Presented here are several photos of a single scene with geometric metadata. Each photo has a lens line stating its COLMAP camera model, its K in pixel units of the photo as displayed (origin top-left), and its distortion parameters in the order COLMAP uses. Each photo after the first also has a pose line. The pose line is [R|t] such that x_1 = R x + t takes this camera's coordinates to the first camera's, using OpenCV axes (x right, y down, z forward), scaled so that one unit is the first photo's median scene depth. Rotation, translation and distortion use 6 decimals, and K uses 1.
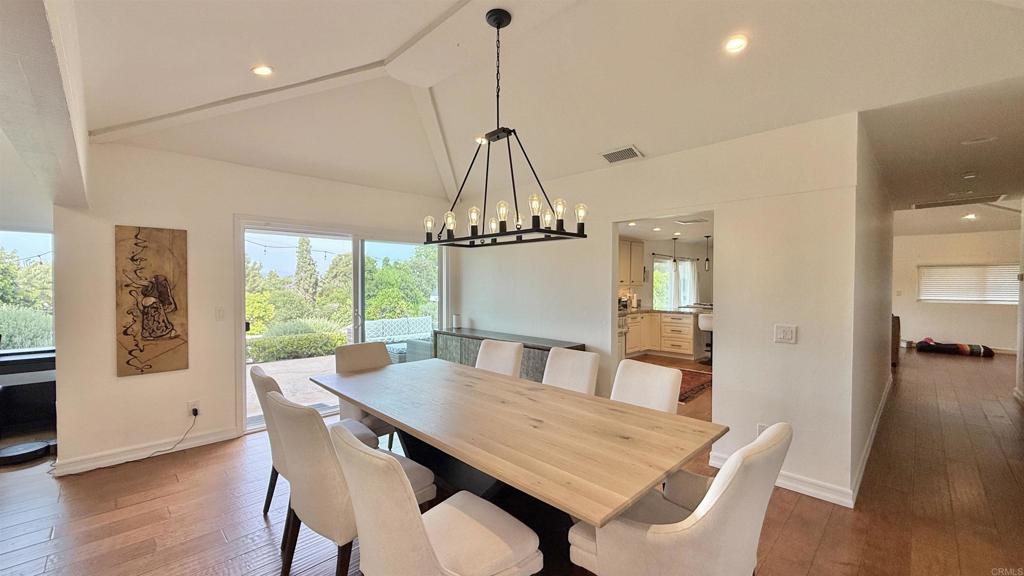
lens RADIAL K [[407.1, 0, 509.5], [0, 407.1, 289.6], [0, 0, 1]] dist [-0.000208, -0.000151]
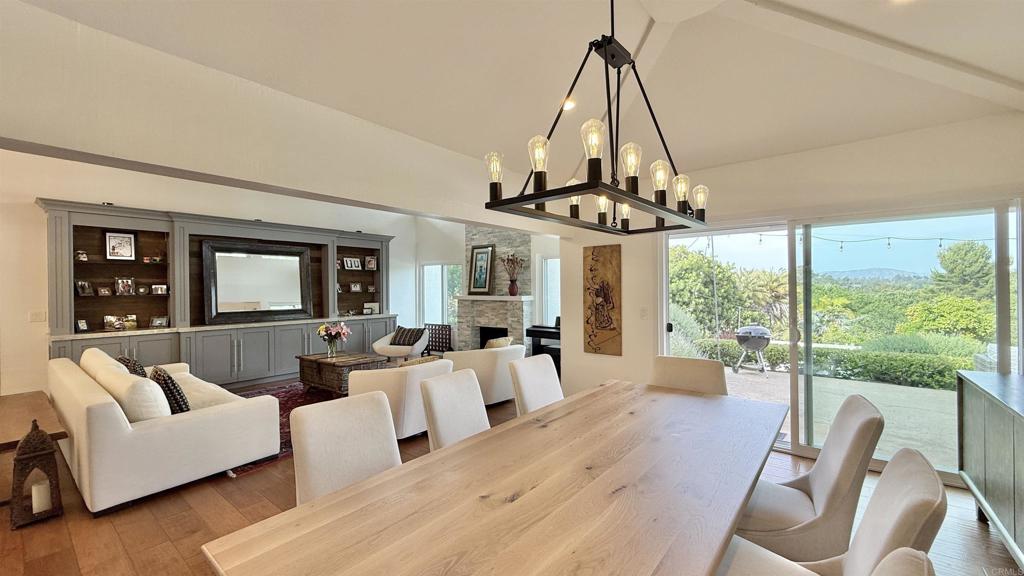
lens RADIAL K [[407.1, 0, 509.5], [0, 407.1, 289.6], [0, 0, 1]] dist [-0.000208, -0.000151]
pose [[0.097418, -0.006433, -0.995223, 0.429606], [-0.001908, 0.999976, -0.006651, 0.002542], [0.995242, 0.002547, 0.097404, 0.574567]]
